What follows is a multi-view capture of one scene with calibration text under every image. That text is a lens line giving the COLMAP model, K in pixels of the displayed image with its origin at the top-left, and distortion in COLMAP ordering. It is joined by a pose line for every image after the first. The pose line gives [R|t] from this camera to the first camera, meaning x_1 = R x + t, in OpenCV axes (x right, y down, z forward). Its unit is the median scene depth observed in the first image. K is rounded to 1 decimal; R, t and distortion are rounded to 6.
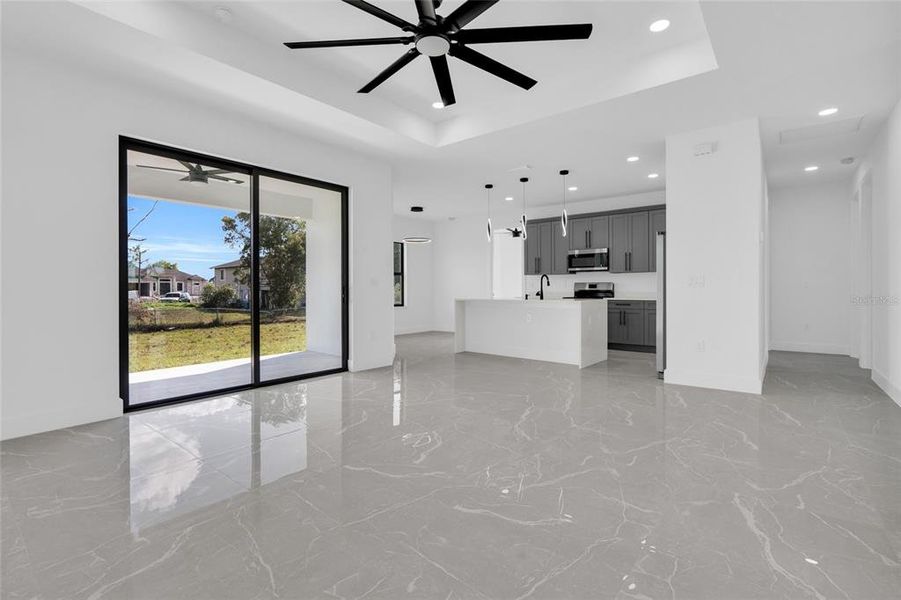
lens RADIAL K [[411.0, 0, 452.5], [0, 411.0, 295.8], [0, 0, 1]] dist [-0.005871, 0.001191]
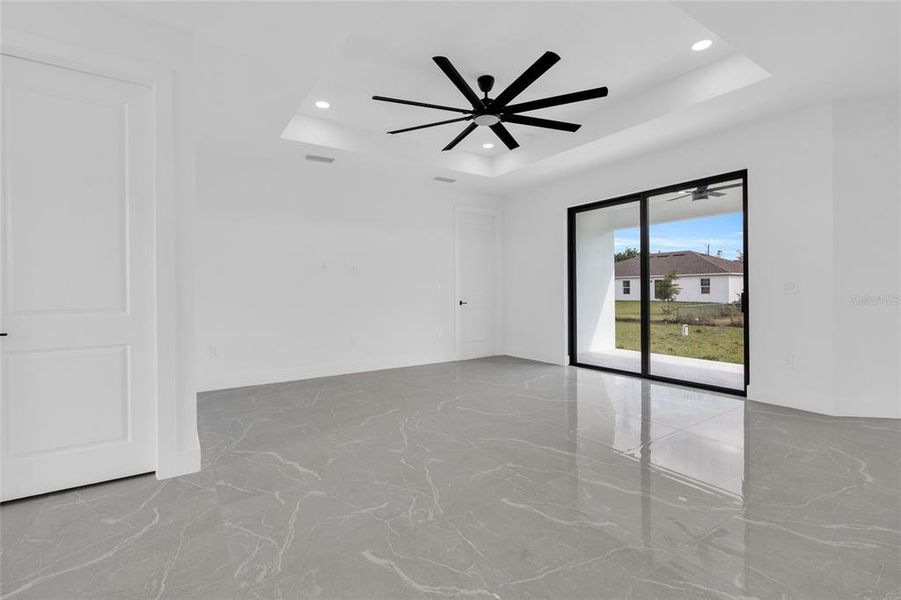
lens RADIAL K [[411.0, 0, 449.5], [0, 411.0, 296.5], [0, 0, 1]] dist [-0.005871, 0.001191]
pose [[-0.298779, 0.016067, -0.954187, 1.042843], [-0.007888, 0.999783, 0.019305, -0.039791], [0.954290, 0.013294, -0.298587, 1.042812]]
